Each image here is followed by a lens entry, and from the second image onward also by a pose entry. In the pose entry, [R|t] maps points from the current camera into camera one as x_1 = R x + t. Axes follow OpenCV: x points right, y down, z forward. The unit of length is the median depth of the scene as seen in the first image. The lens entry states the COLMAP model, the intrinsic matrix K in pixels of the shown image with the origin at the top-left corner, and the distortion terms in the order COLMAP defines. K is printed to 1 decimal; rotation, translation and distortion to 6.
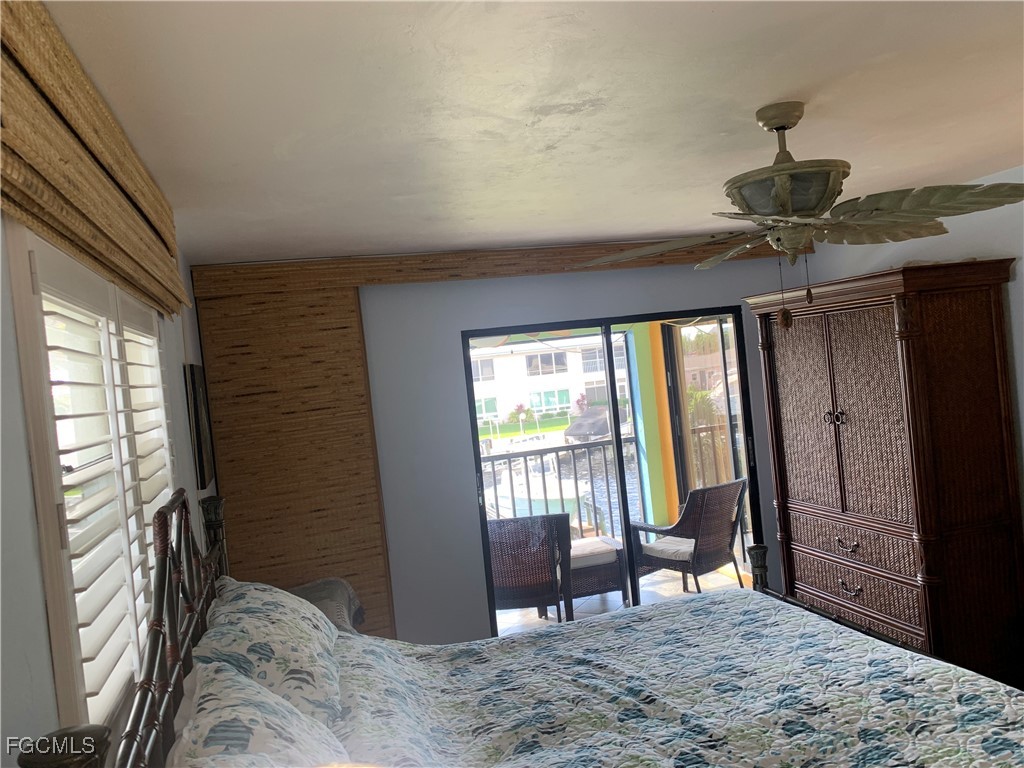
lens RADIAL K [[783.3, 0, 511.4], [0, 783.3, 374.8], [0, 0, 1]] dist [0.035507, -0.041452]
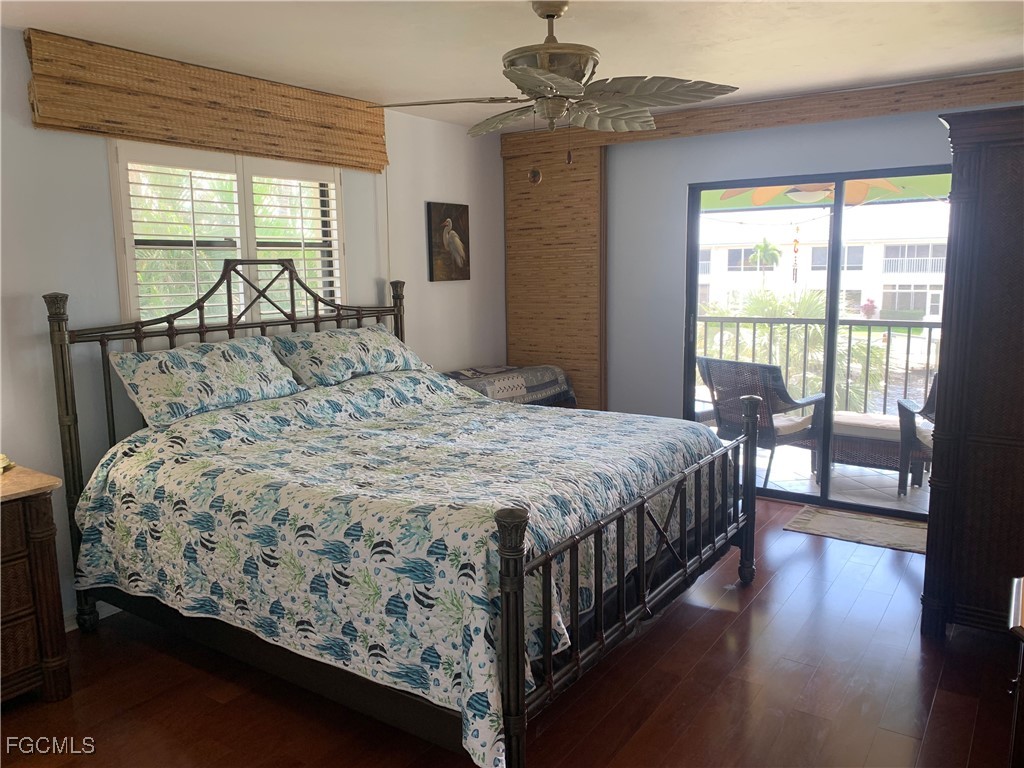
lens RADIAL K [[783.3, 0, 504.1], [0, 783.3, 392.3], [0, 0, 1]] dist [0.035507, -0.041452]
pose [[0.621449, 0.216381, -0.752981, 0.746131], [-0.059732, 0.971392, 0.229847, -0.010501], [0.781174, -0.097861, 0.616595, 0.072118]]
